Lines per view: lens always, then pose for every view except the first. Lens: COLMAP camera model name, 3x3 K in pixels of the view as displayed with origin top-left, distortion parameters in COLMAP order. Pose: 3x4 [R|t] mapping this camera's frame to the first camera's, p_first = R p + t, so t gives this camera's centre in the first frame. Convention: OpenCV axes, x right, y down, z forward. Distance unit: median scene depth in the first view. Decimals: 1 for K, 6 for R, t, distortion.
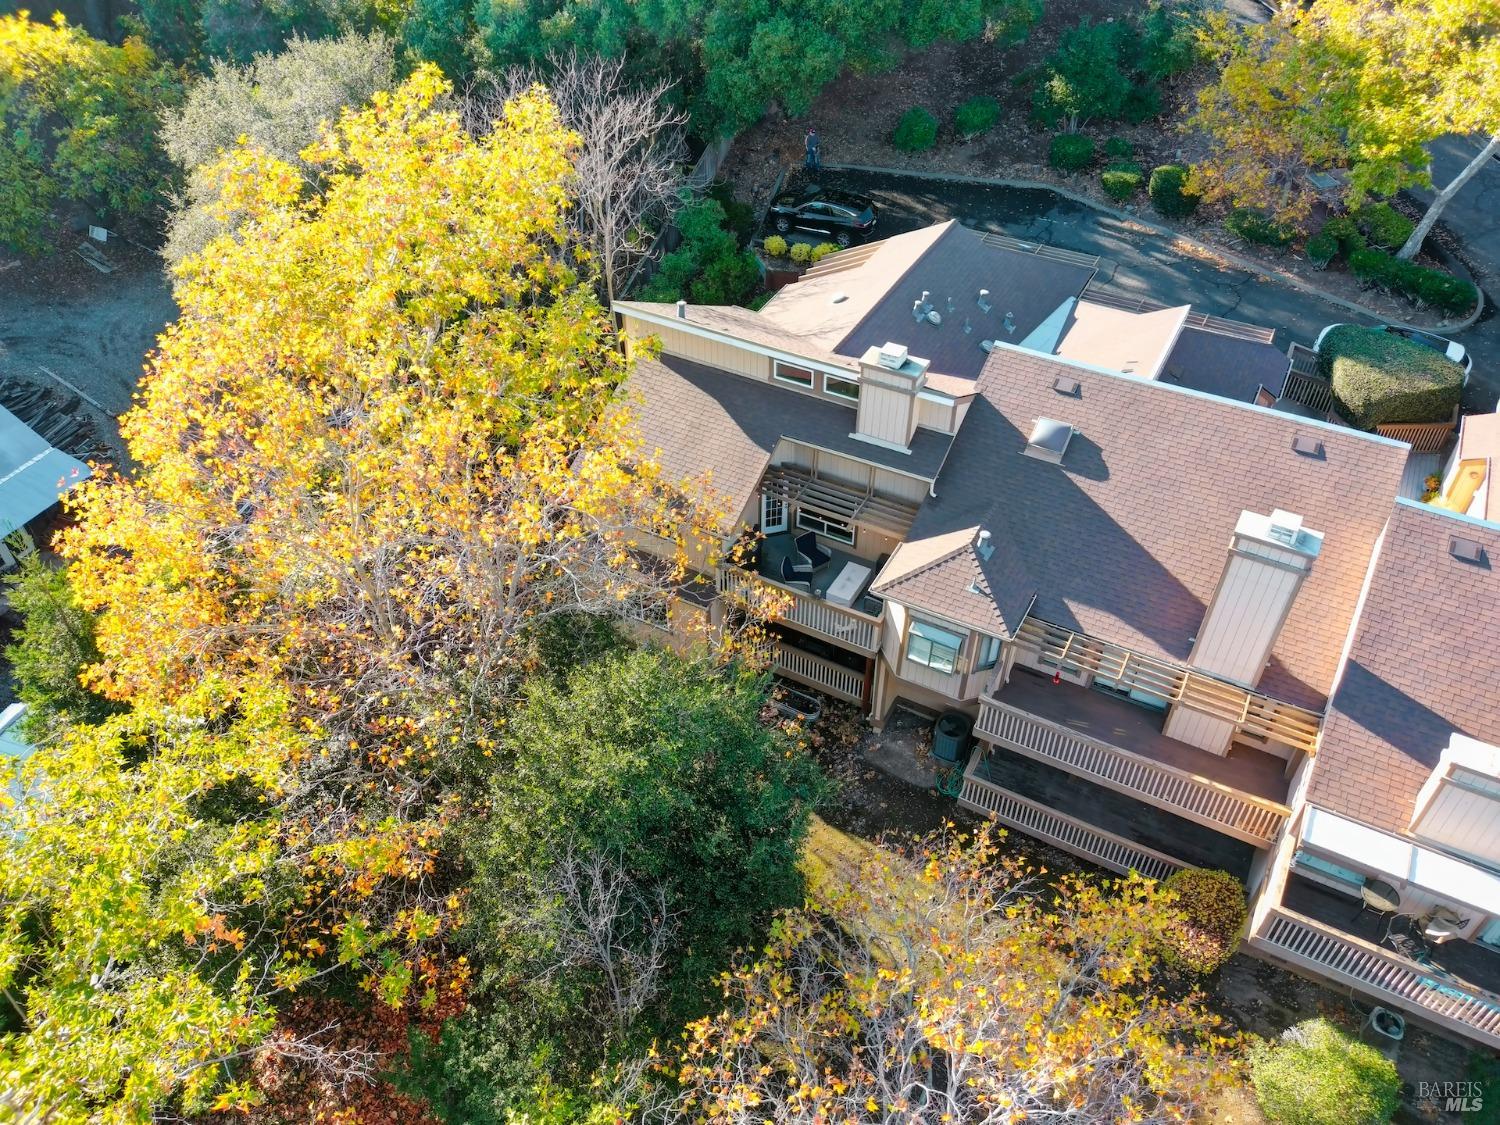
lens RADIAL K [[1114.7, 0, 752.0], [0, 1114.7, 567.4], [0, 0, 1]] dist [0.116020, -0.183141]
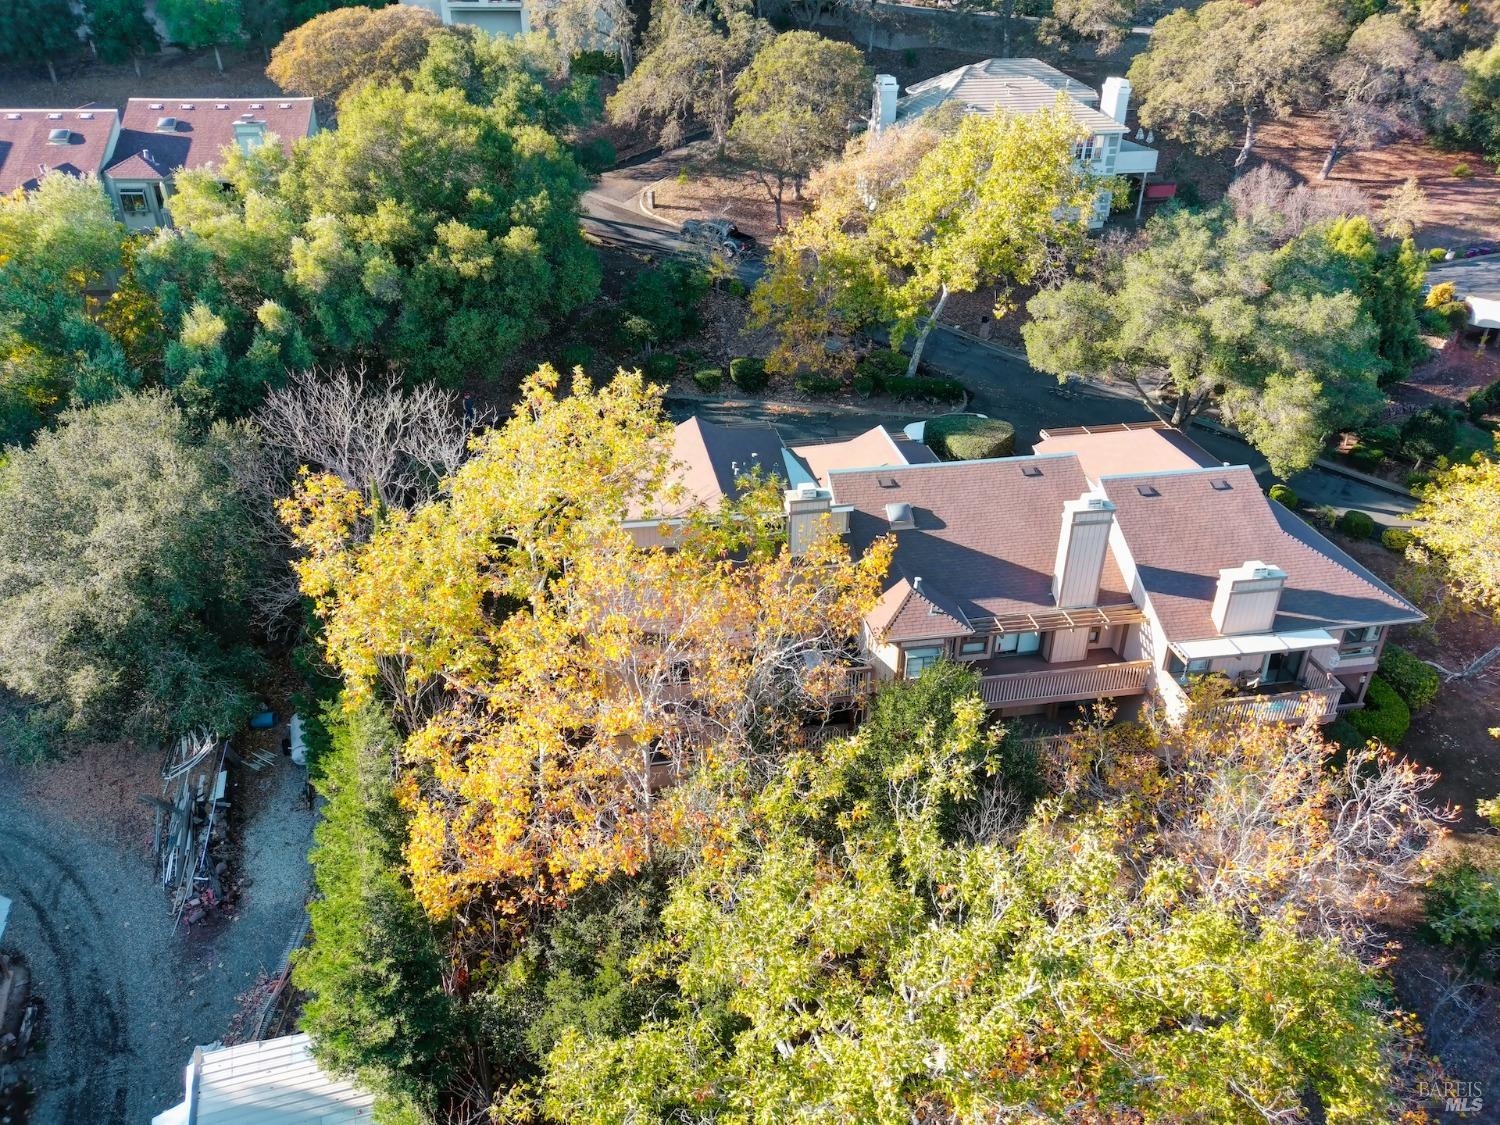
lens RADIAL K [[1114.7, 0, 752.0], [0, 1114.7, 567.4], [0, 0, 1]] dist [0.116020, -0.183141]
pose [[0.782599, -0.305965, 0.542148, -0.628231], [0.408435, 0.909598, -0.076244, -0.017009], [-0.469808, 0.281101, 0.836817, -0.112999]]
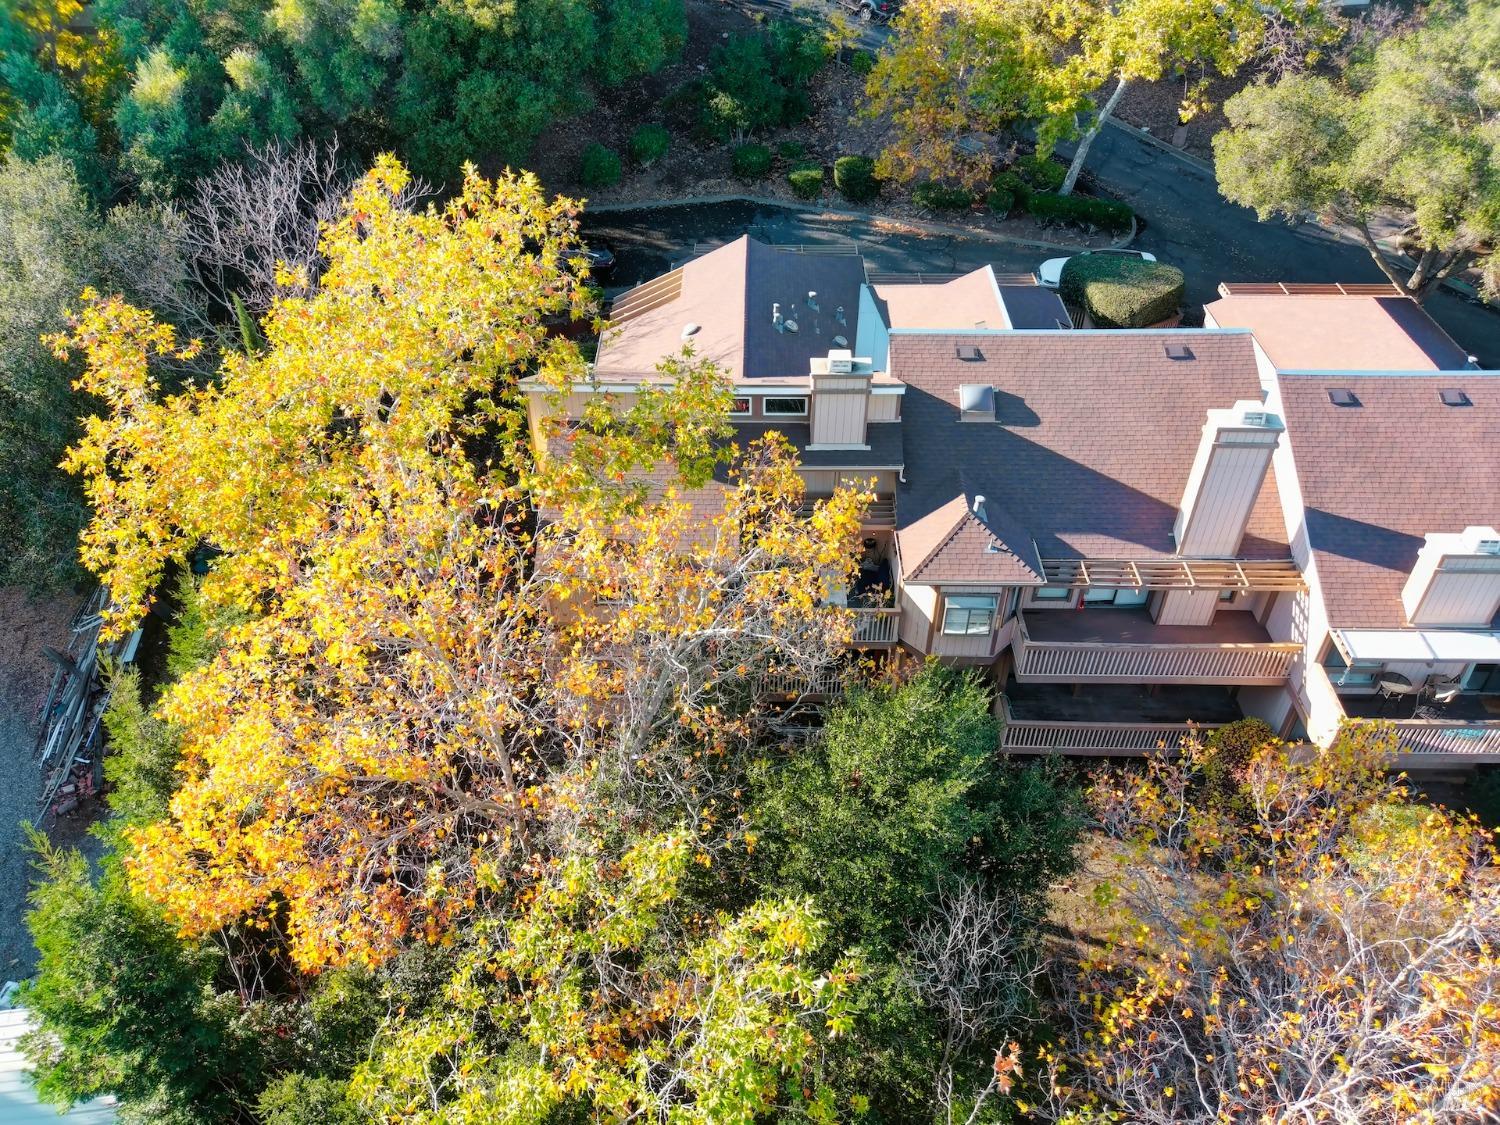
lens RADIAL K [[1114.7, 0, 752.0], [0, 1114.7, 567.4], [0, 0, 1]] dist [0.116020, -0.183141]
pose [[0.883508, -0.299682, 0.360006, -0.322186], [0.309791, 0.950306, 0.030797, -0.055955], [-0.351345, 0.084318, 0.932441, 0.069368]]
